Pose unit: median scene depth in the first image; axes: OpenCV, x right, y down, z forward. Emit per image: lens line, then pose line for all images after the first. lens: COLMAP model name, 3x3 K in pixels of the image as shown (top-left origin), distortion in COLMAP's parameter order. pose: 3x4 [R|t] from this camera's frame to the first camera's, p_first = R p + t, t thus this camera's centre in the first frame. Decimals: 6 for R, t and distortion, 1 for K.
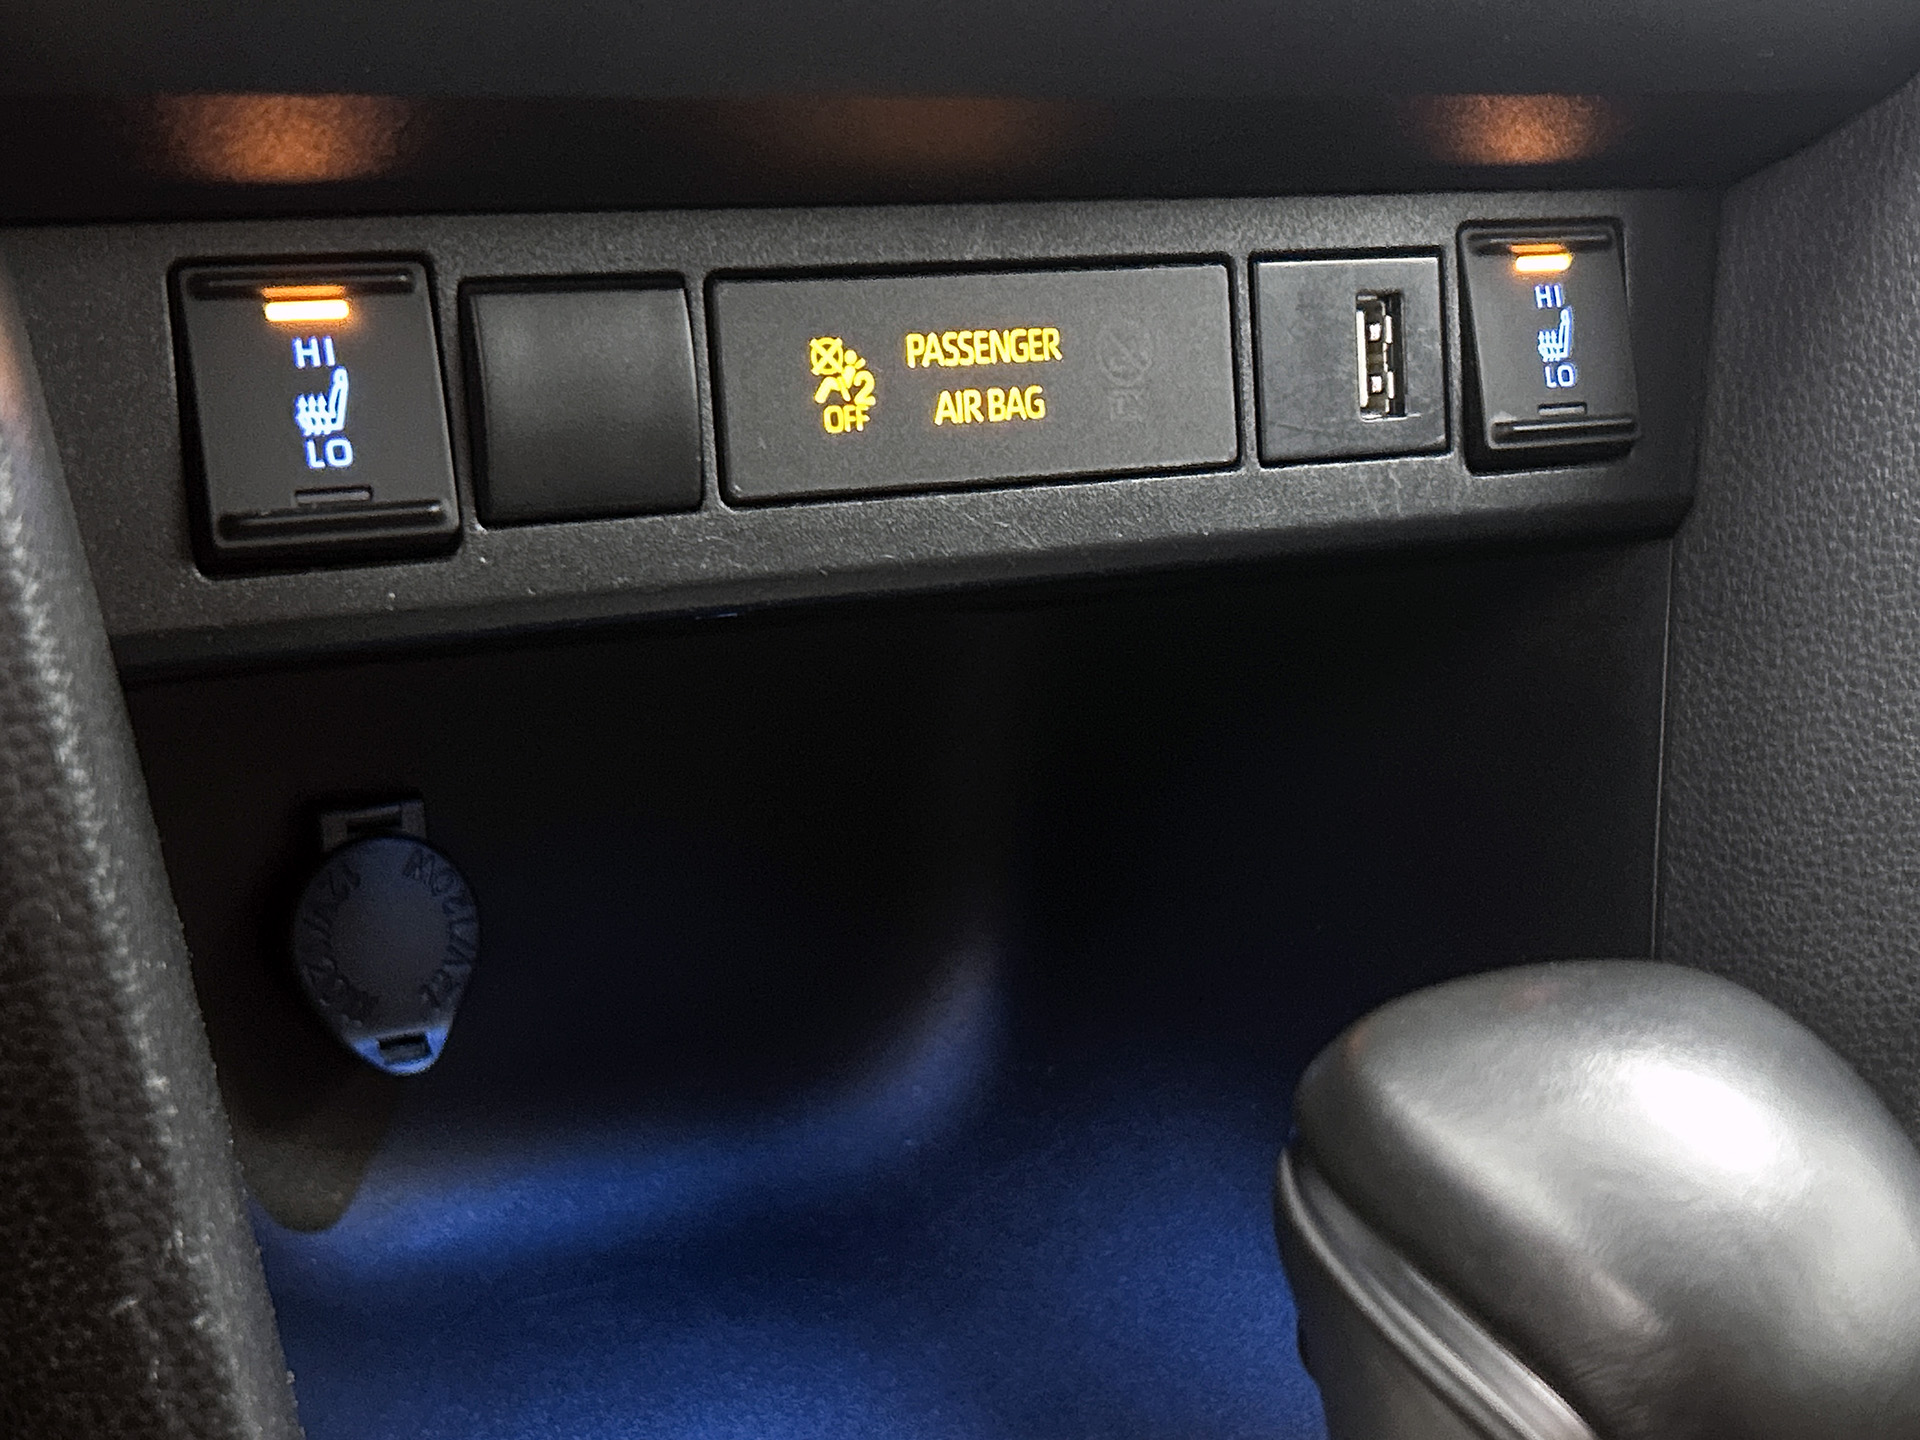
lens RADIAL K [[2775.5, 0, 962.3], [0, 2775.5, 728.6], [0, 0, 1]] dist [0.075006, 0.000000]
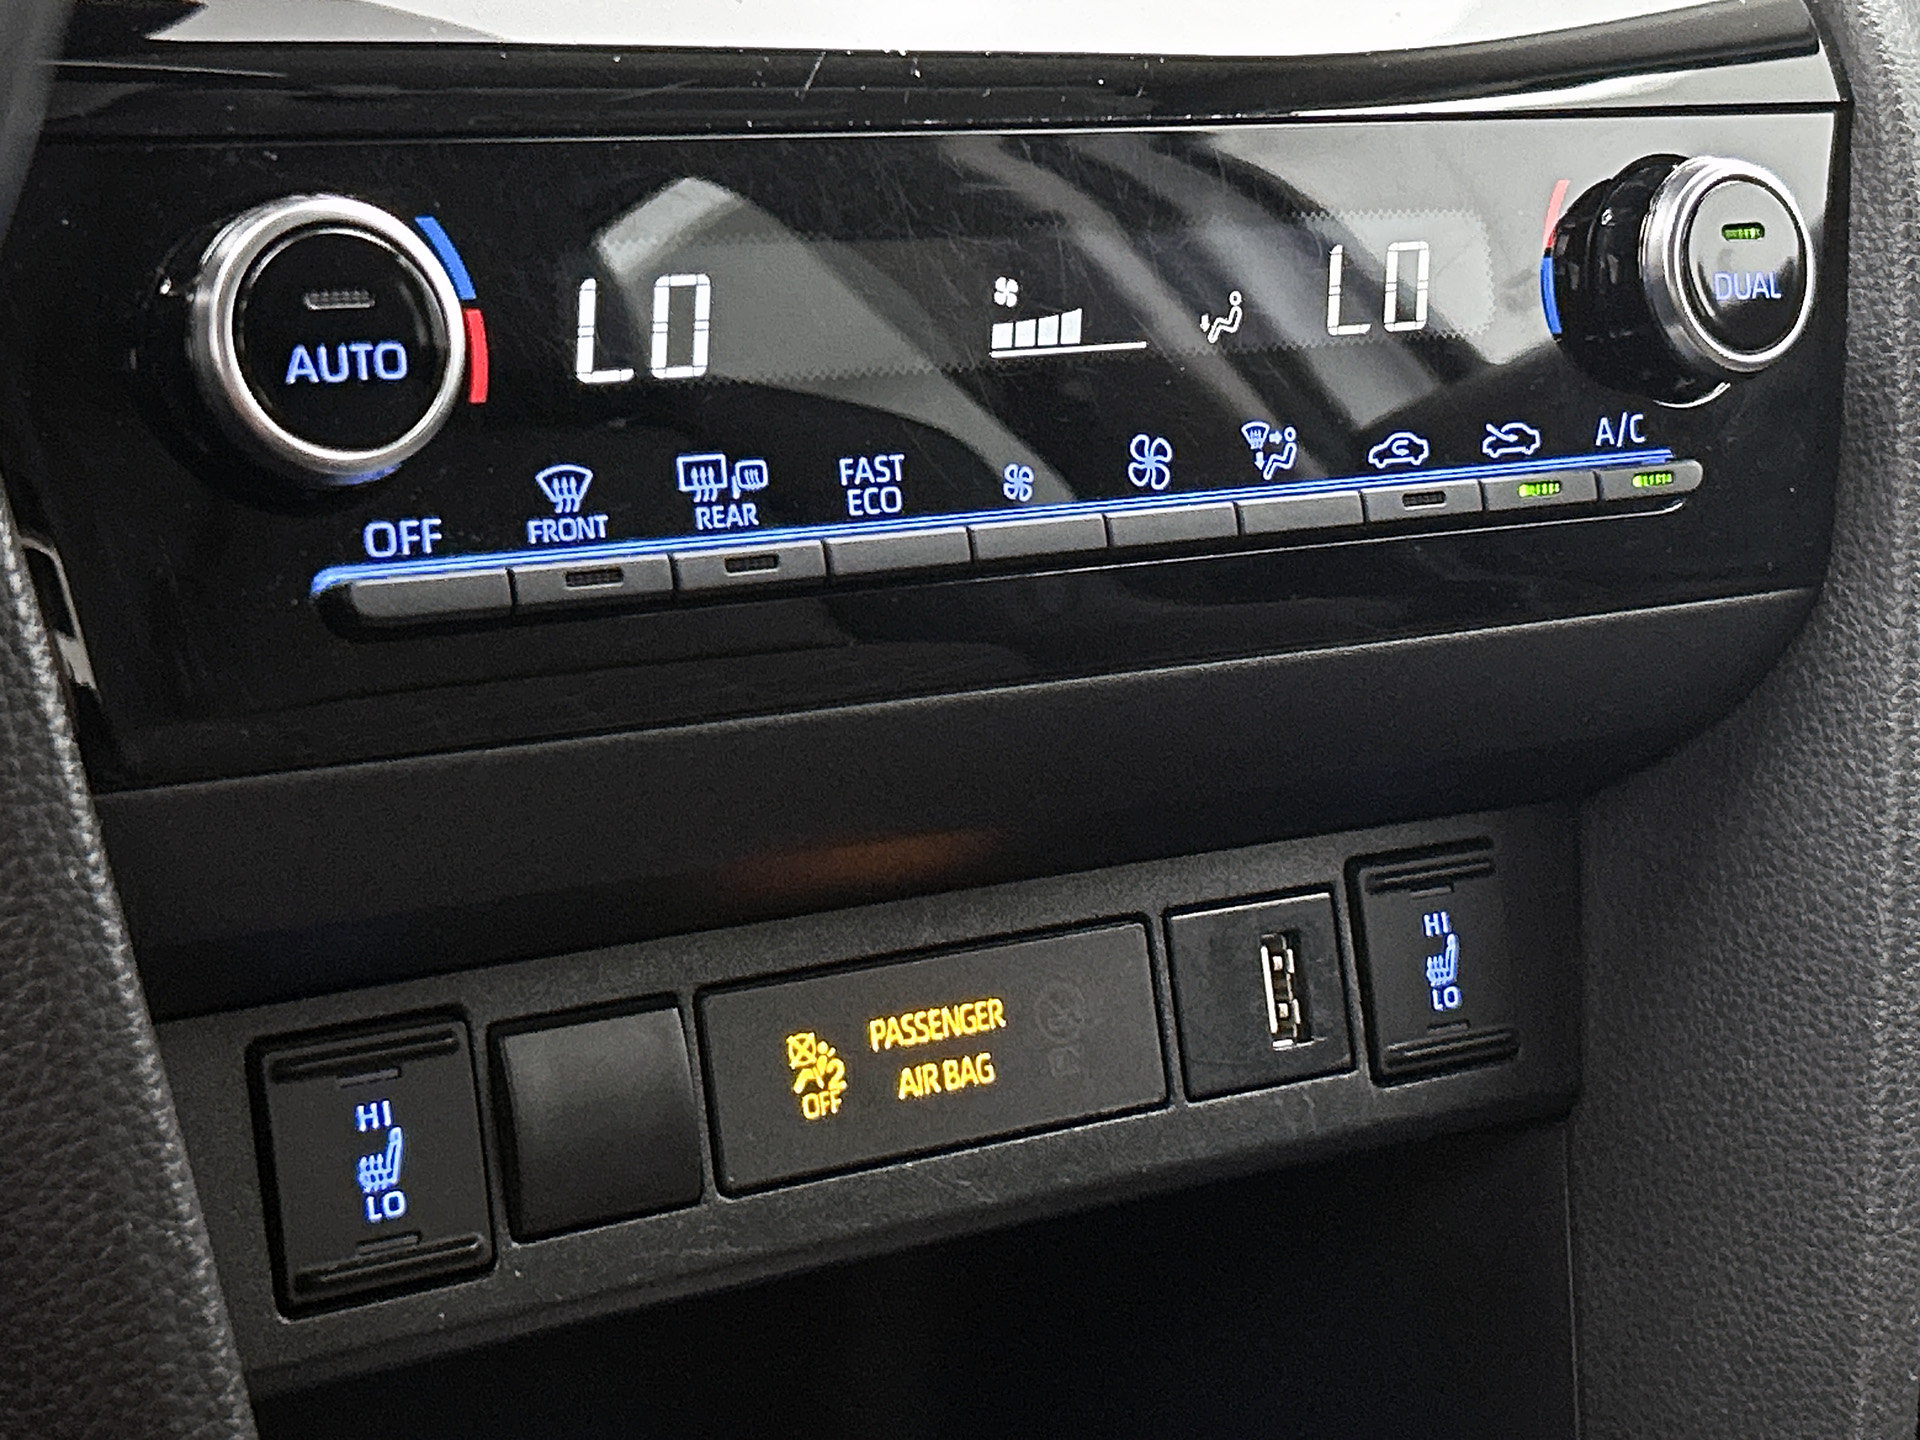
lens RADIAL K [[3692.1, 0, 980.7], [0, 3692.1, 773.3], [0, 0, 1]] dist [0.142884, 0.000000]
pose [[0.993257, -0.060638, 0.098809, -0.104158], [0.069964, 0.993127, -0.093827, -0.089762], [-0.092440, 0.100107, 0.990673, -0.418516]]
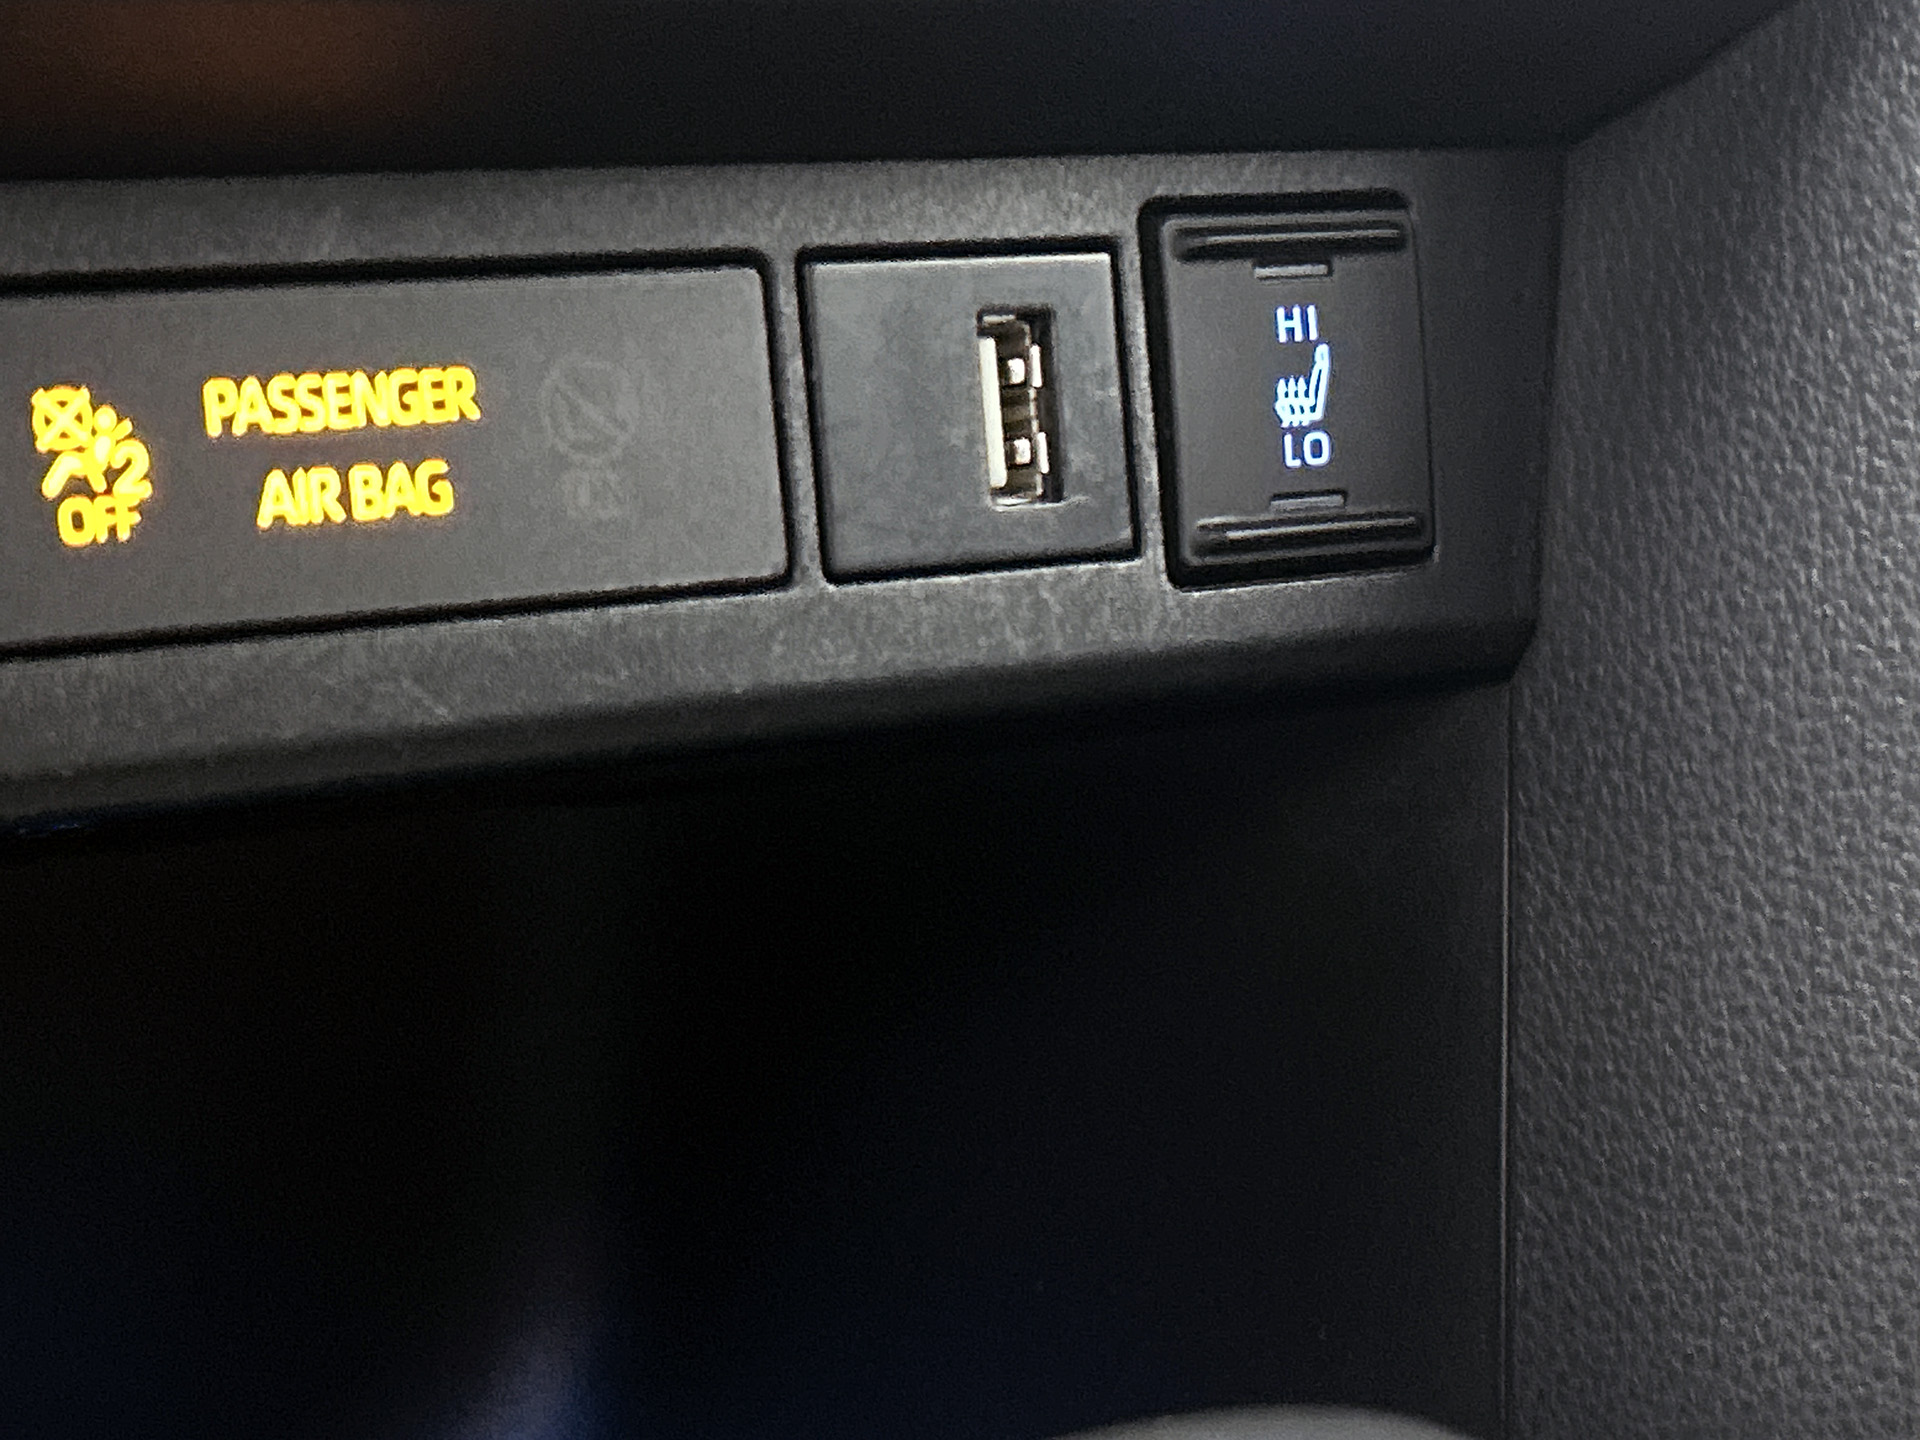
lens RADIAL K [[3692.1, 0, 1024.4], [0, 3692.1, 742.9], [0, 0, 1]] dist [0.142884, 0.000000]
pose [[0.998938, -0.021016, 0.040999, 0.114008], [0.023012, 0.998542, -0.048825, -0.015944], [-0.039913, 0.049717, 0.997966, 0.158492]]
